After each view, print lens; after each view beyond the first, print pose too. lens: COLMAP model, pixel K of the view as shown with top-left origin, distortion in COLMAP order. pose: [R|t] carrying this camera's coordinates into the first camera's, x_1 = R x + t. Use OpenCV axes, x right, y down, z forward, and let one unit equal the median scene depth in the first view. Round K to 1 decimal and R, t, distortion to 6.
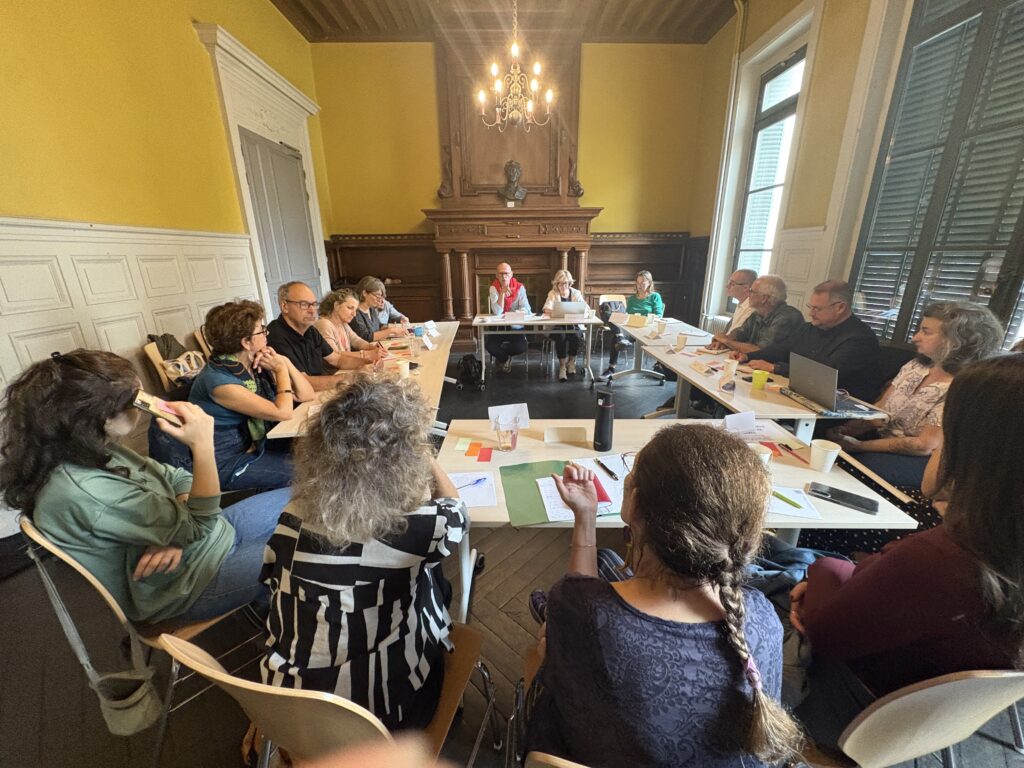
lens RADIAL K [[408.8, 0, 509.3], [0, 408.8, 388.6], [0, 0, 1]] dist [-0.031408, -0.000506]
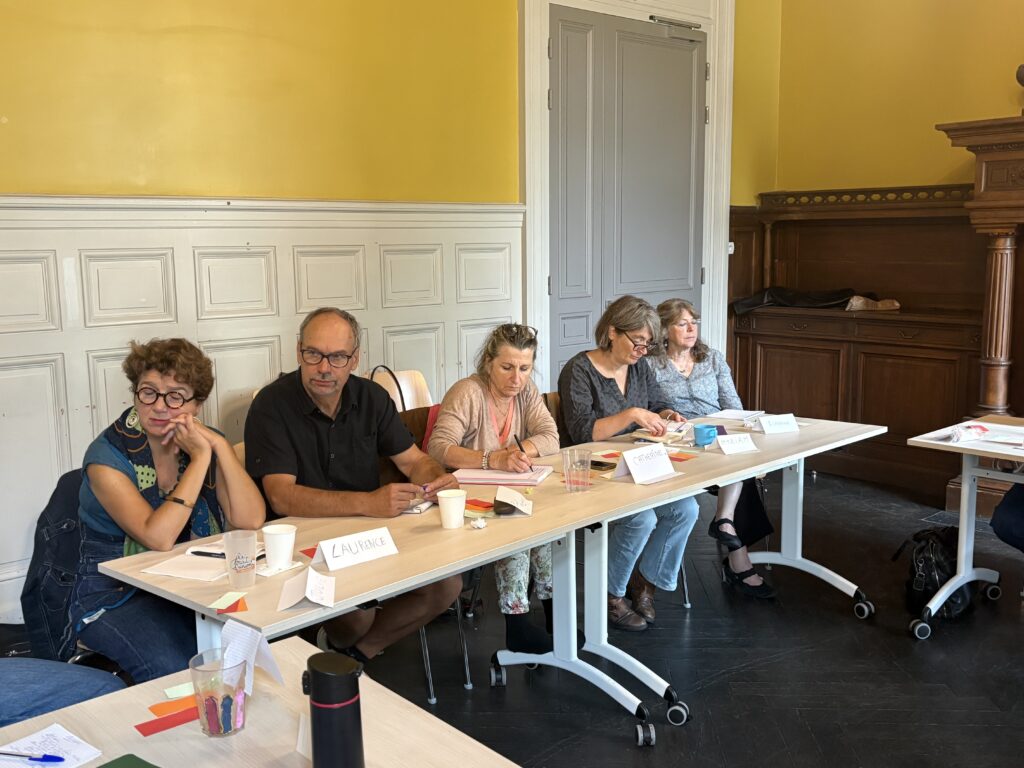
lens RADIAL K [[1027.9, 0, 511.0], [0, 1027.9, 380.3], [0, 0, 1]] dist [-0.031948, 0.000000]
pose [[0.639461, 0.101014, -0.762159, 0.316184], [-0.226504, 0.972086, -0.061202, -0.068293], [0.734701, 0.211769, 0.644490, 0.158897]]
